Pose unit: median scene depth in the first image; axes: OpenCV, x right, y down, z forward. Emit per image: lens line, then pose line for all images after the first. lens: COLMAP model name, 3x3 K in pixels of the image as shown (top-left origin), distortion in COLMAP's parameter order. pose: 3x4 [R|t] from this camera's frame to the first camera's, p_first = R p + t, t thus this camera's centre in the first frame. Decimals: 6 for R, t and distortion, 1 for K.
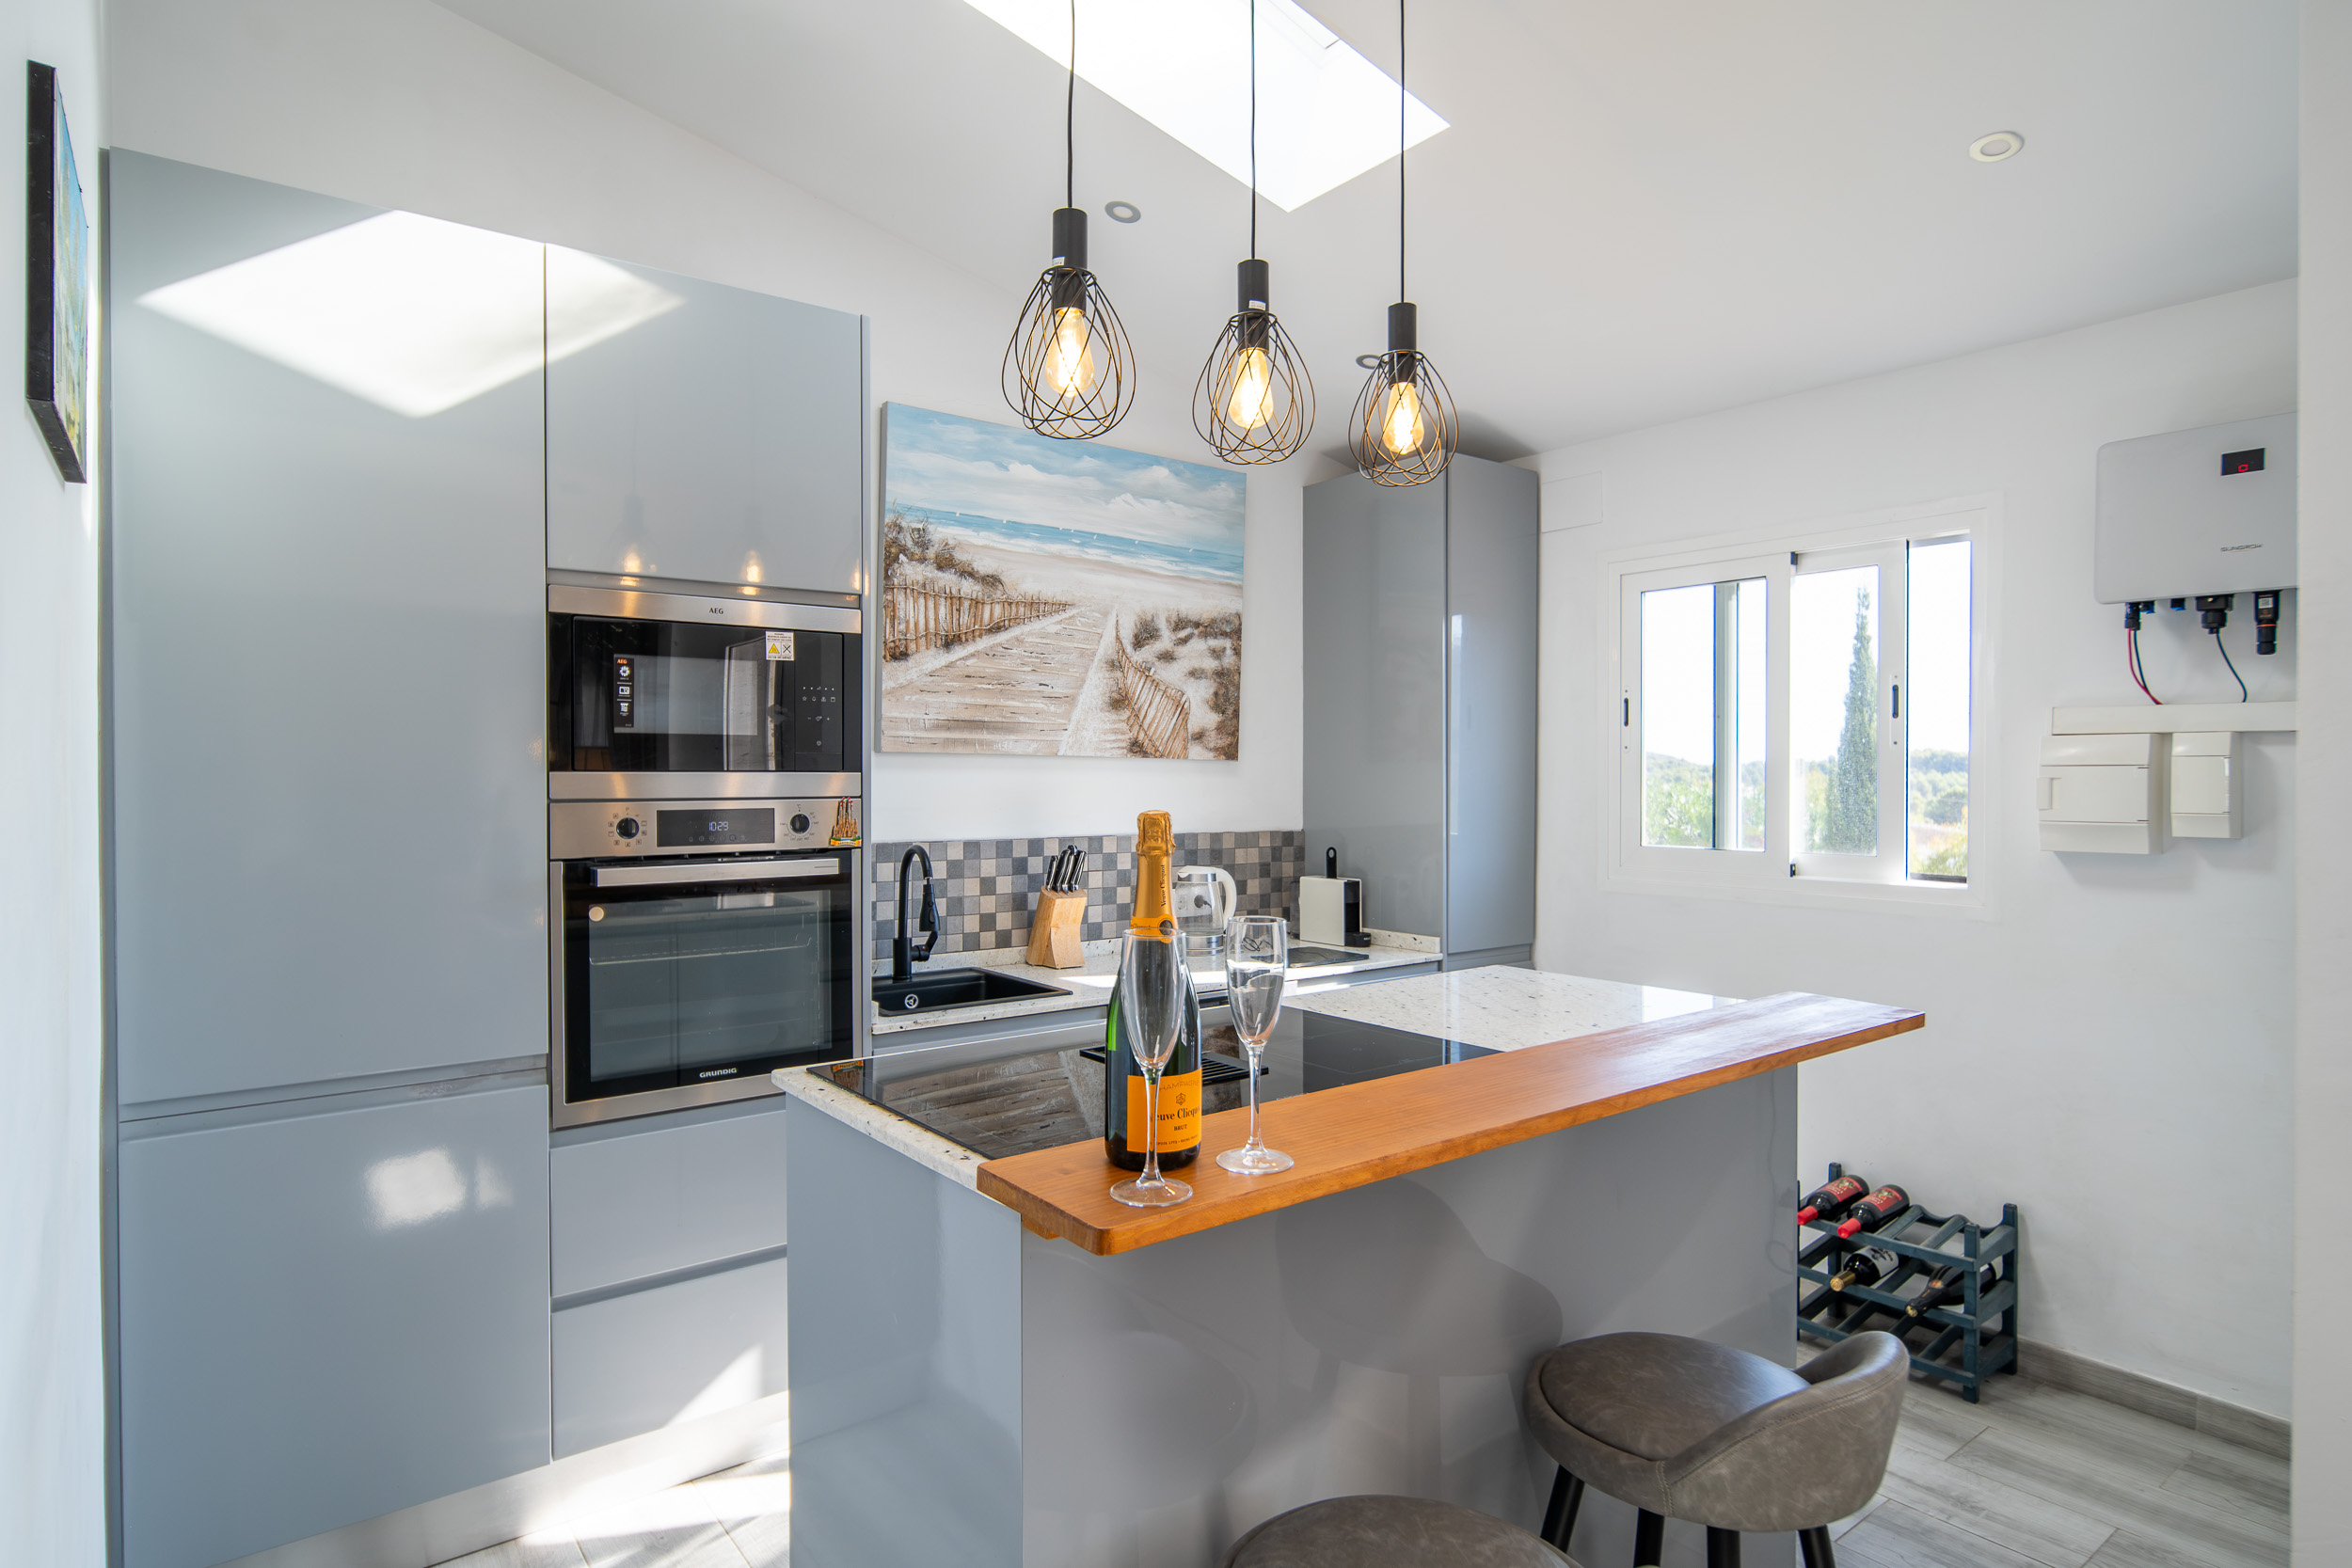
lens RADIAL K [[1286.9, 0, 1186.4], [0, 1286.9, 788.8], [0, 0, 1]] dist [-0.007947, 0.003062]
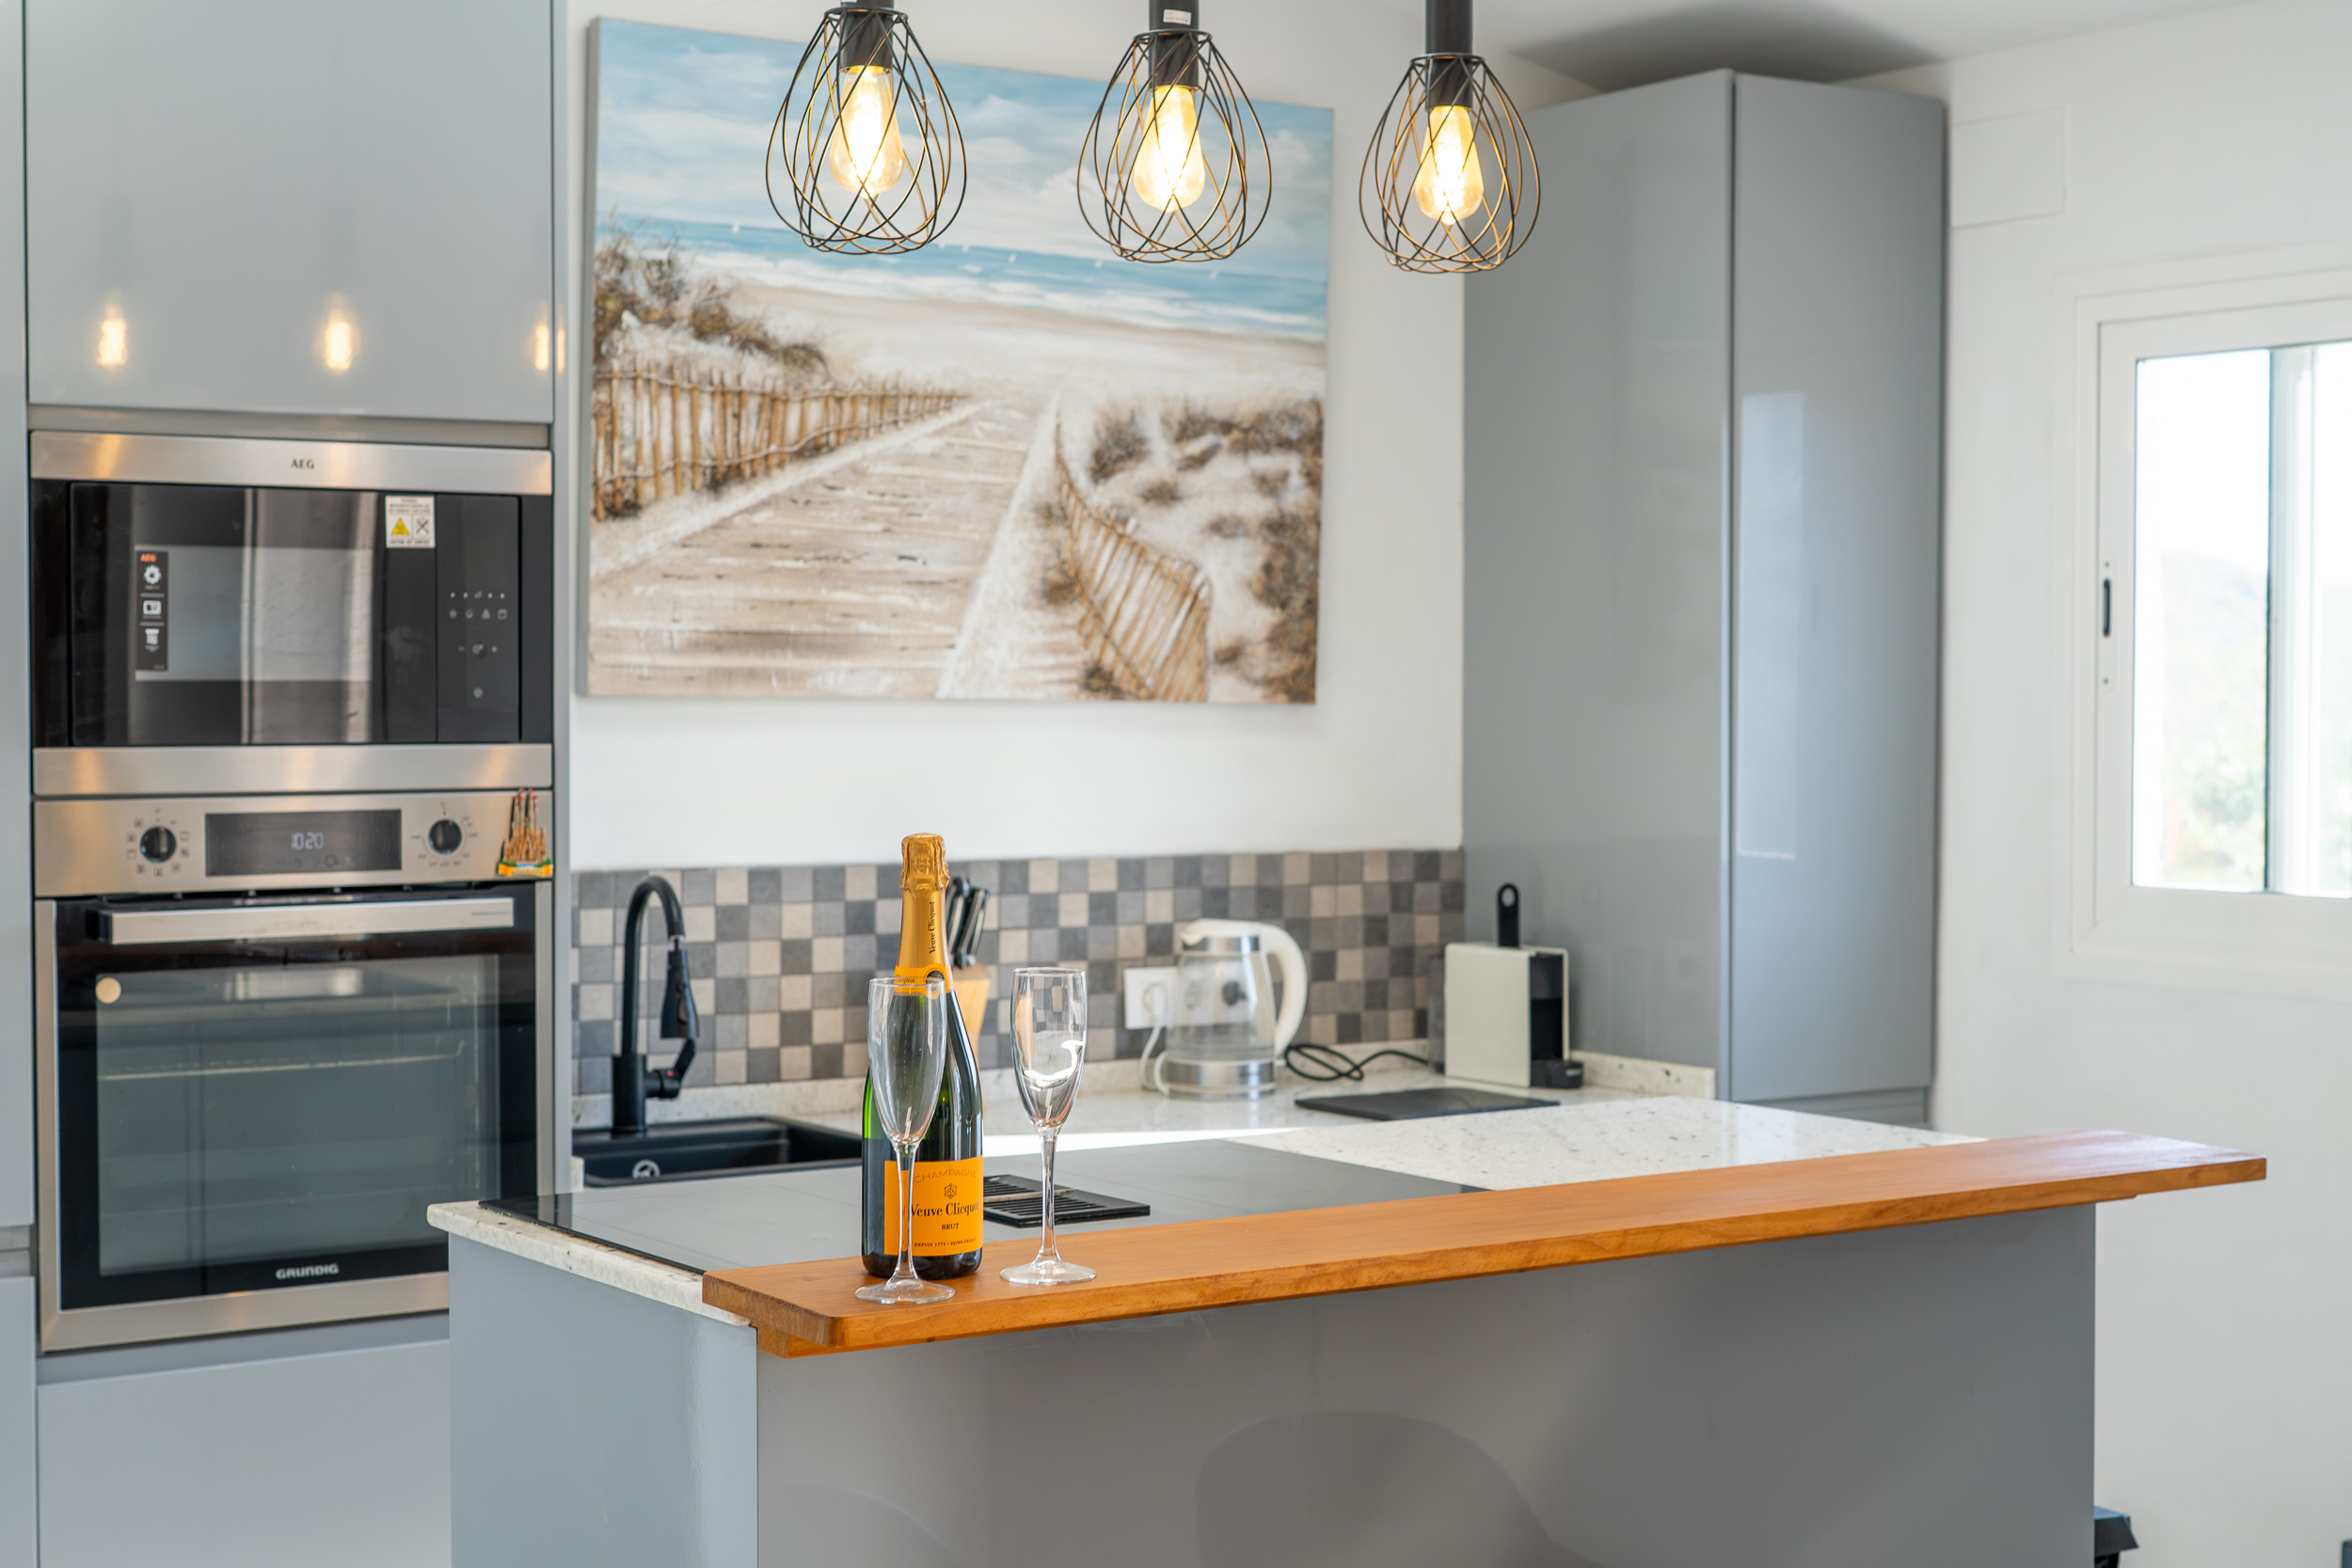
lens RADIAL K [[3540.8, 0, 1174.3], [0, 3540.8, 776.8], [0, 0, 1]] dist [-0.012961, 0.000000]
pose [[0.997551, 0.002598, -0.069895, 0.096401], [-0.001543, 0.999884, 0.015145, -0.017645], [0.069926, -0.015000, 0.997439, -0.399542]]
